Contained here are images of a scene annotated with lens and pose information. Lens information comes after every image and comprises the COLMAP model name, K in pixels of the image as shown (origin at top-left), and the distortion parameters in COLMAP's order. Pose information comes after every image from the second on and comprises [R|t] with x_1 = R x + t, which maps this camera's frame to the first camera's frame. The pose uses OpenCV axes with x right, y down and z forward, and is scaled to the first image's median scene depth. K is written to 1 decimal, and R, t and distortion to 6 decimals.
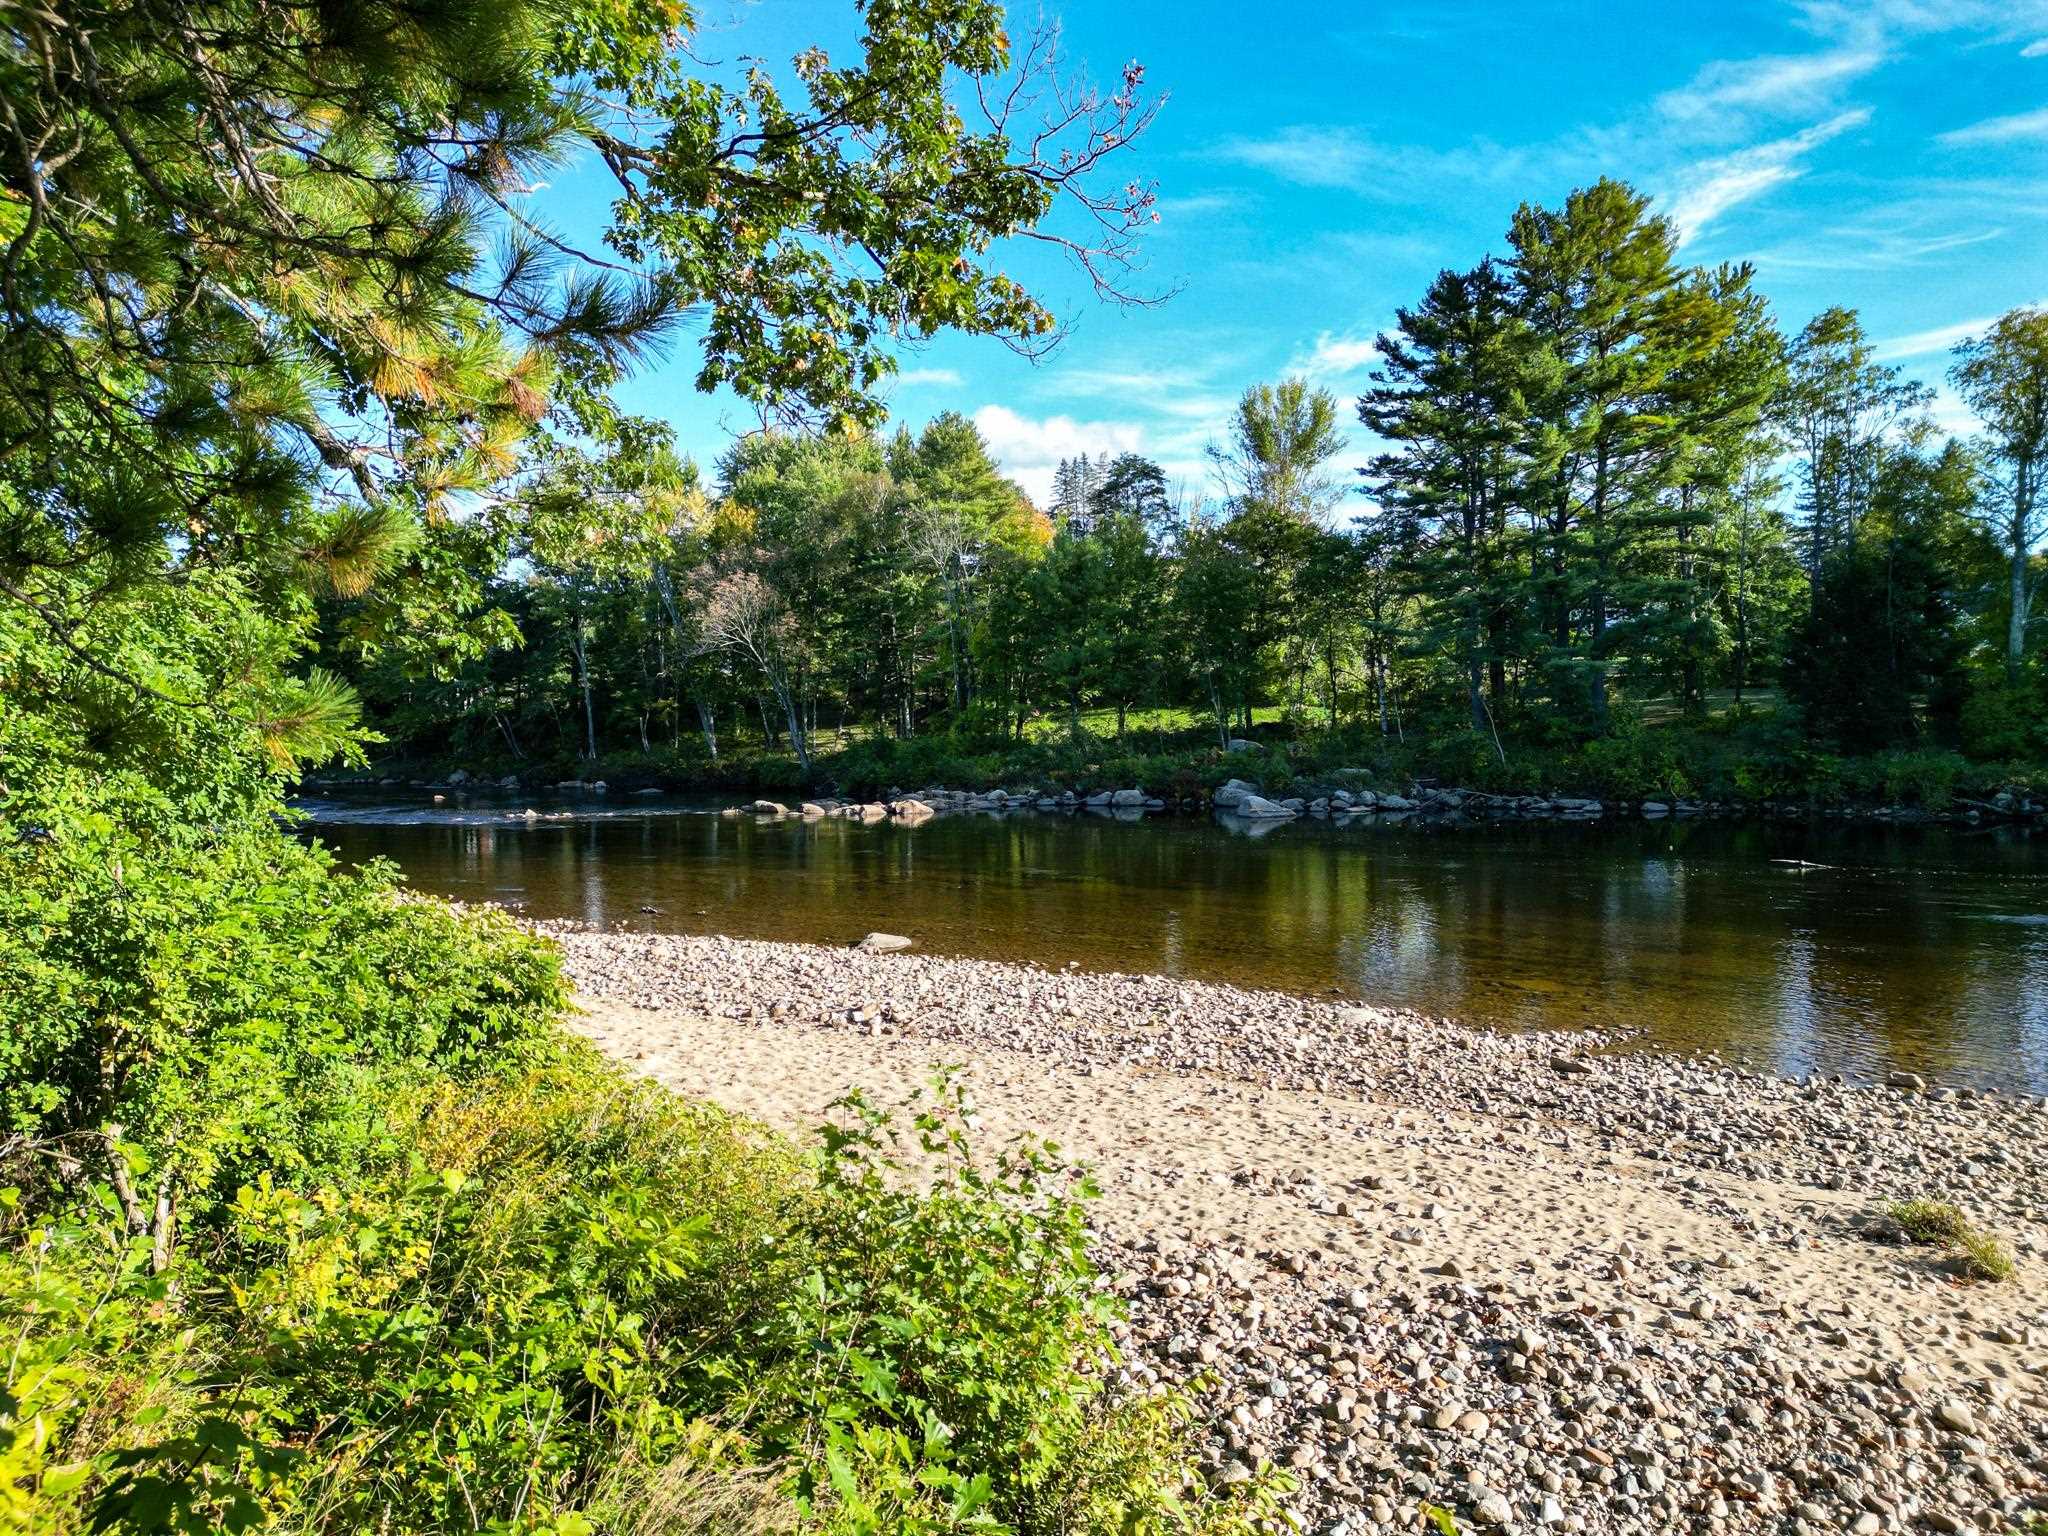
lens RADIAL K [[1431.4, 0, 1009.7], [0, 1431.4, 772.0], [0, 0, 1]] dist [0.106327, -0.107059]
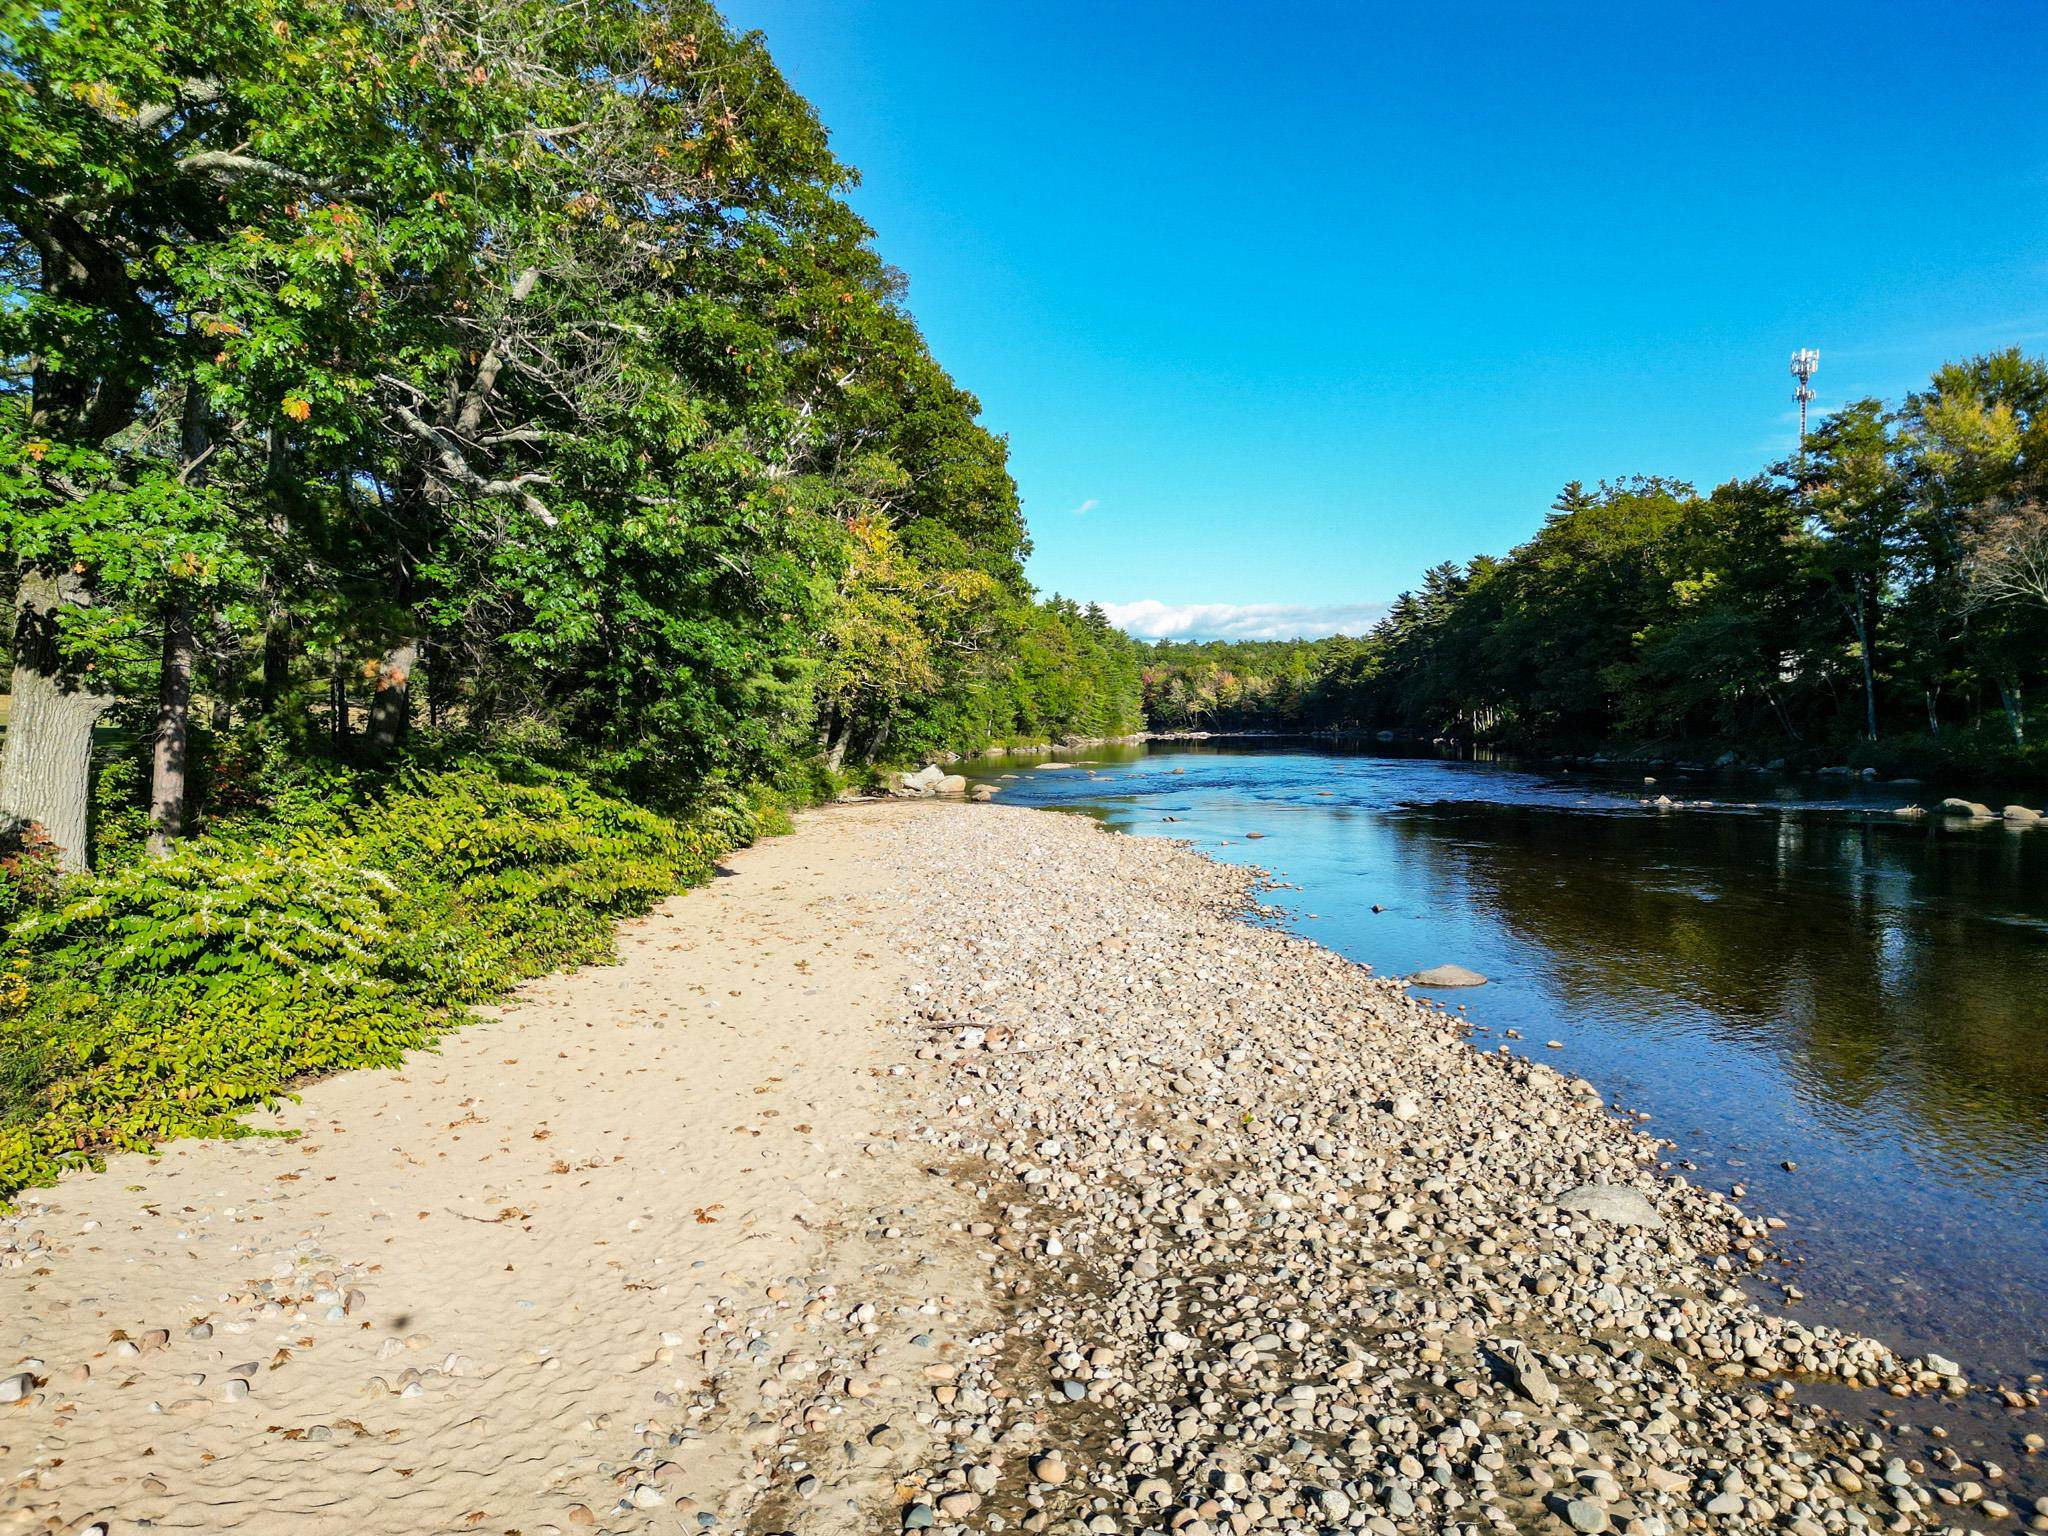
lens RADIAL K [[1440.6, 0, 1002.0], [0, 1440.6, 767.3], [0, 0, 1]] dist [0.067097, -0.071853]
pose [[0.605007, 0.030751, -0.795626, 0.106643], [-0.021698, 0.999520, 0.022132, -0.002334], [0.795924, 0.003873, 0.605384, 0.088538]]
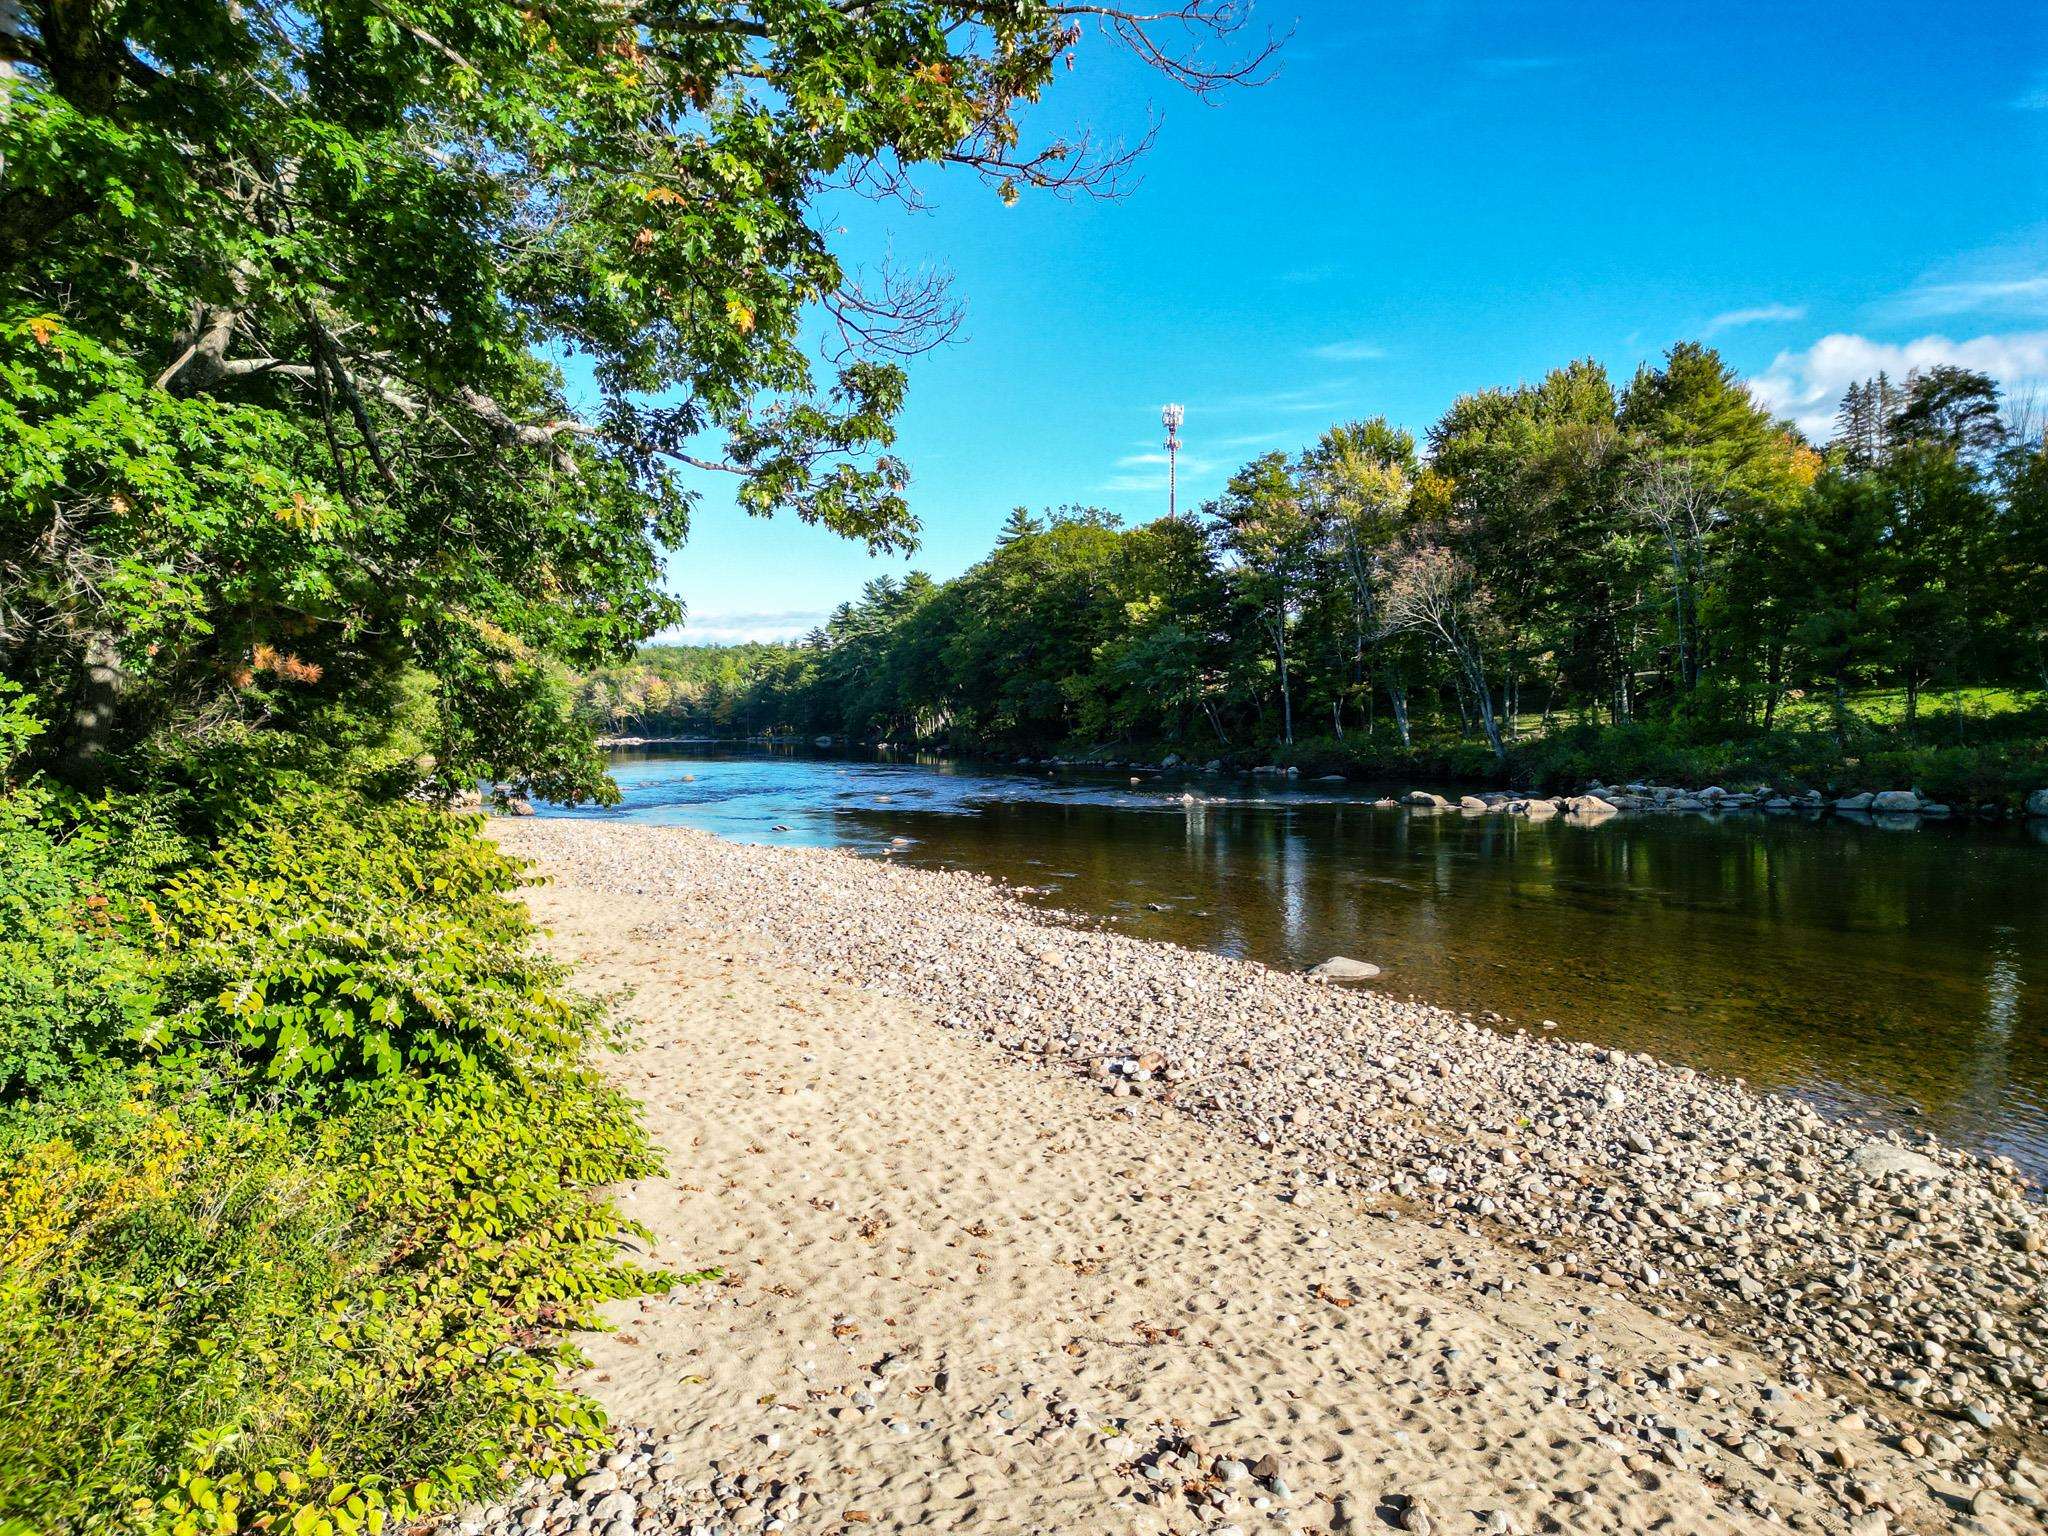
lens RADIAL K [[1431.4, 0, 1009.7], [0, 1431.4, 772.0], [0, 0, 1]] dist [0.106327, -0.107059]
pose [[0.869844, 0.020587, -0.492898, 0.041908], [-0.015616, 0.999777, 0.014201, -0.001392], [0.493080, -0.004656, 0.869971, 0.046644]]
